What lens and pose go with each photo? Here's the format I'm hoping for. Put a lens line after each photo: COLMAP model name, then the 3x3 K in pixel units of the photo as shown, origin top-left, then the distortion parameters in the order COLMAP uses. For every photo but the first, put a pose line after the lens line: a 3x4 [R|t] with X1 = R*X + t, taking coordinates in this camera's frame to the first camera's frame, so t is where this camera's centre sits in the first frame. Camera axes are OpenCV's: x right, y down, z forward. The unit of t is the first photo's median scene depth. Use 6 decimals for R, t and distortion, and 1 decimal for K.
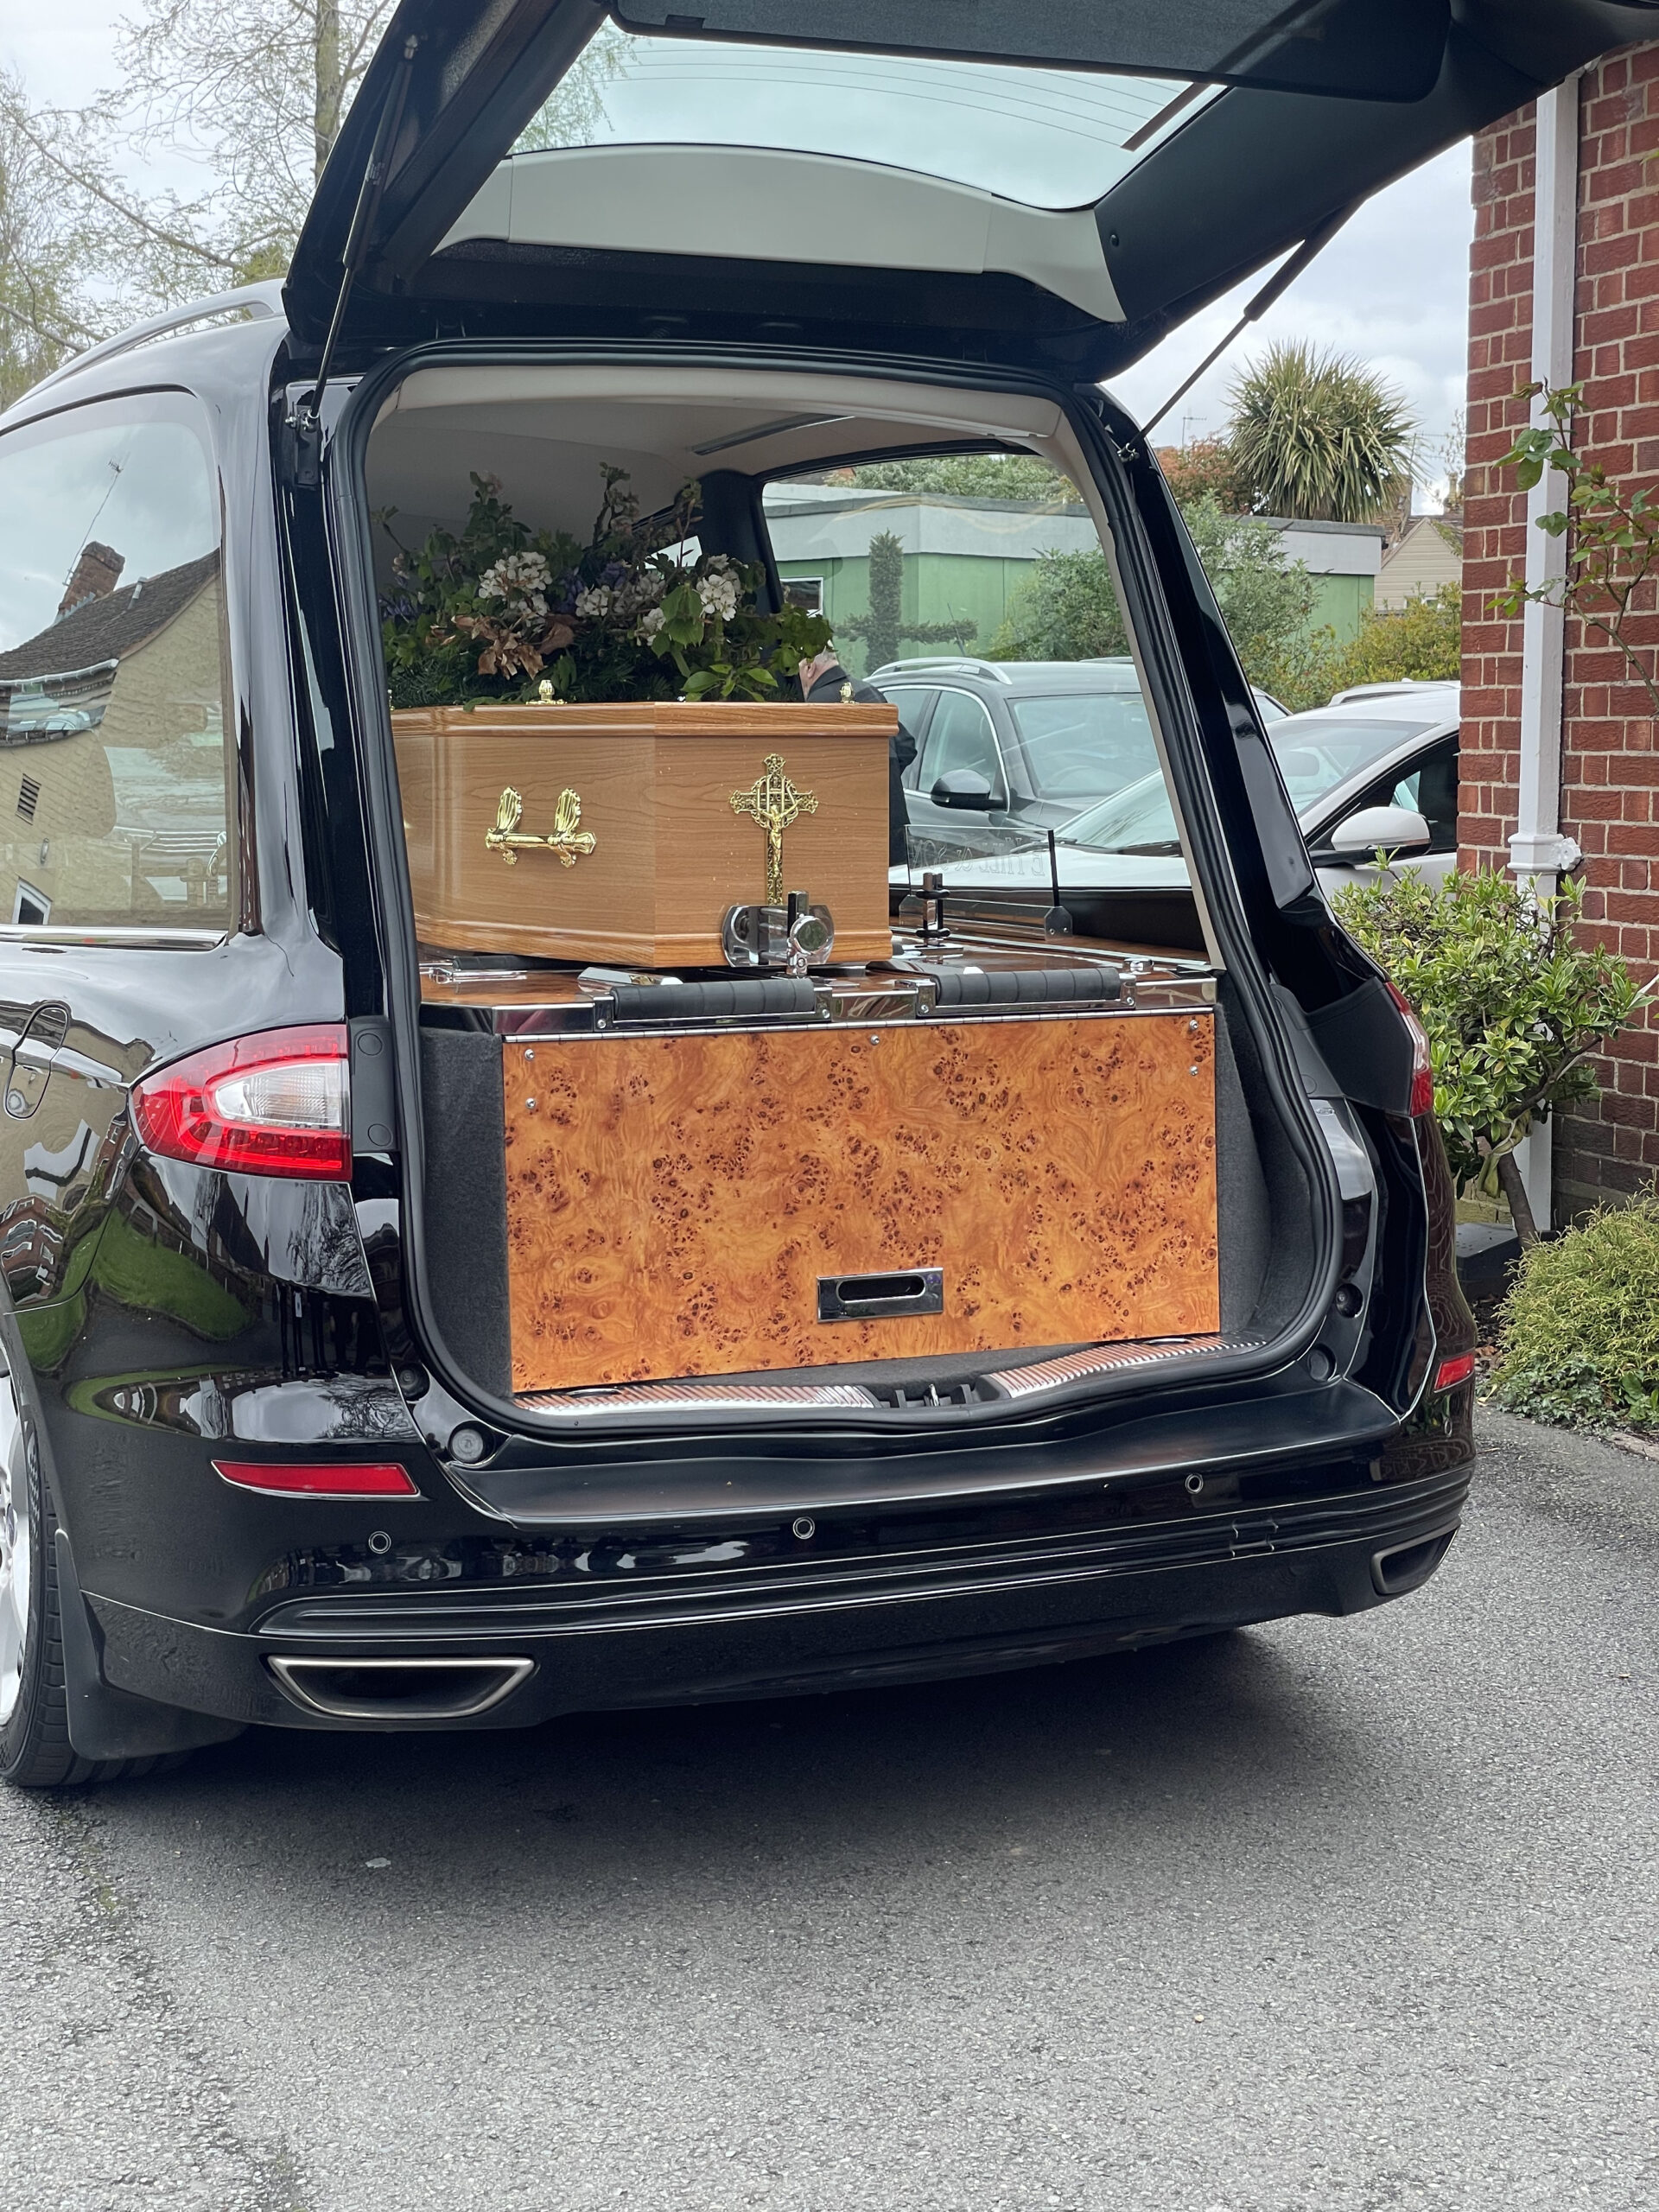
lens RADIAL K [[3294.3, 0, 827.4], [0, 3294.3, 1096.0], [0, 0, 1]] dist [0.095236, 0.000000]
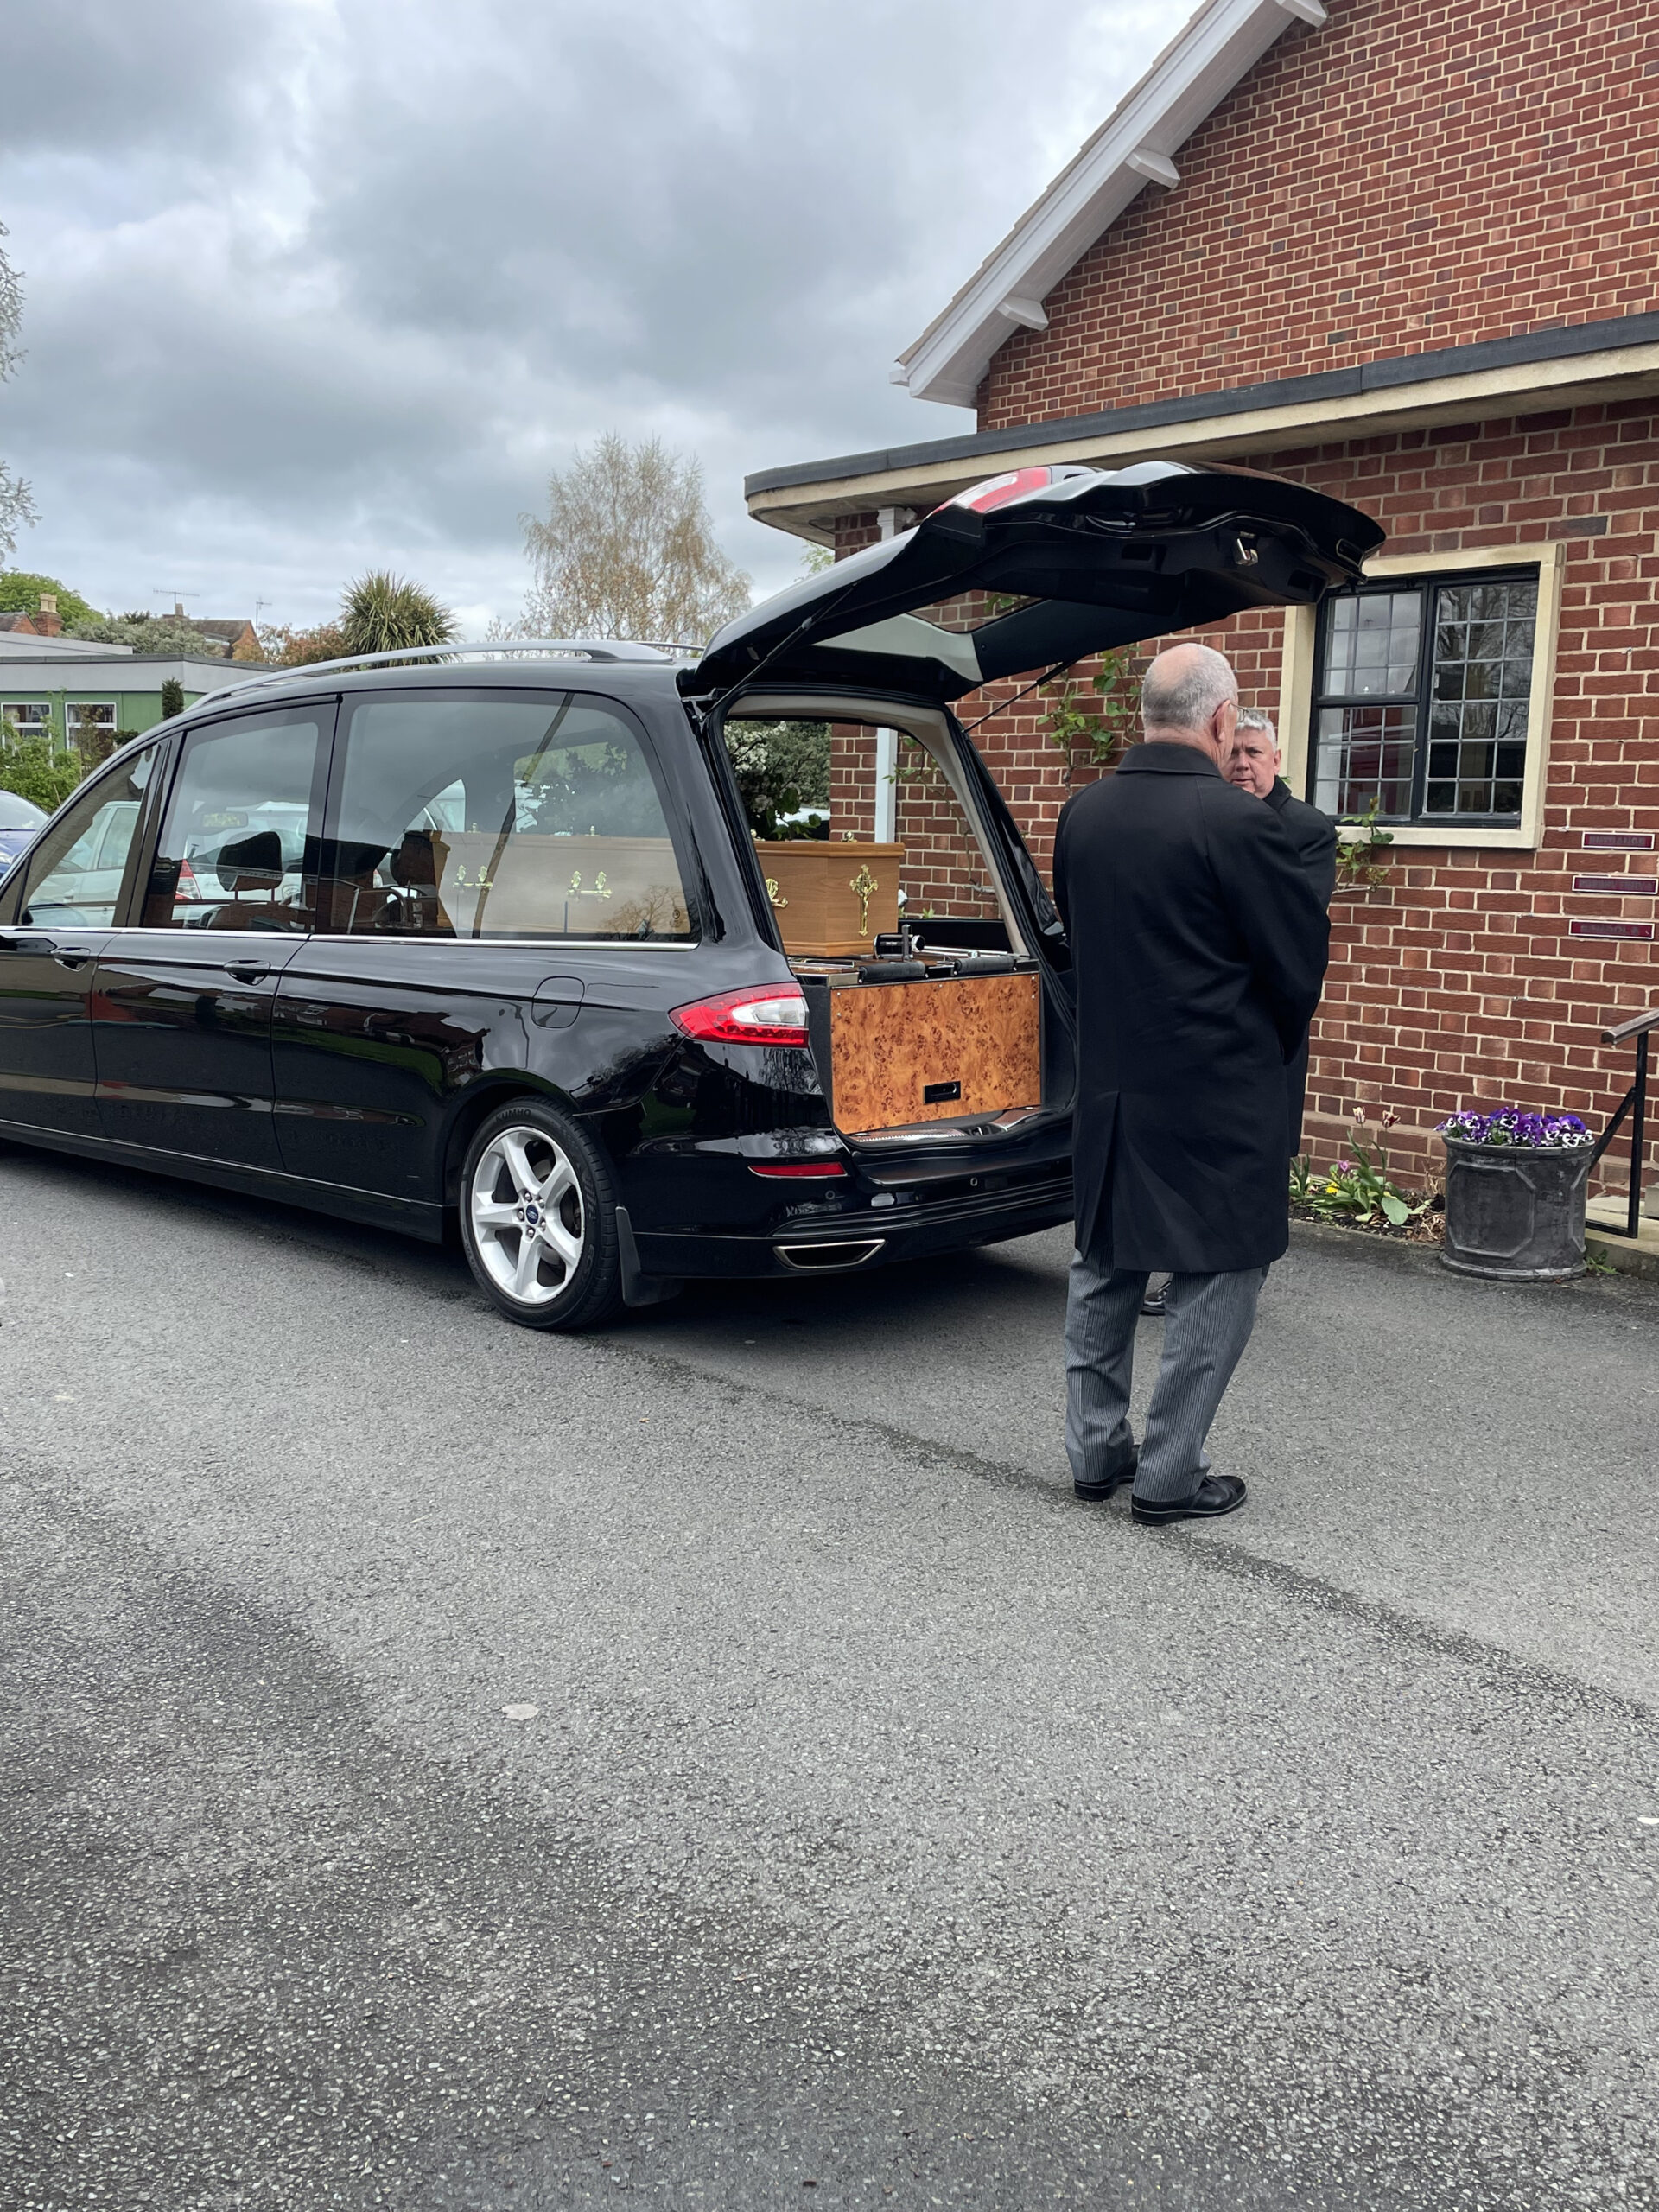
lens RADIAL K [[1995.1, 0, 831.5], [0, 1995.1, 1121.0], [0, 0, 1]] dist [0.099808, 0.001128]
pose [[0.919976, -0.040554, 0.389872, -0.621794], [0.022023, 0.998410, 0.051887, 0.003736], [-0.391356, -0.039149, 0.919406, -0.310309]]
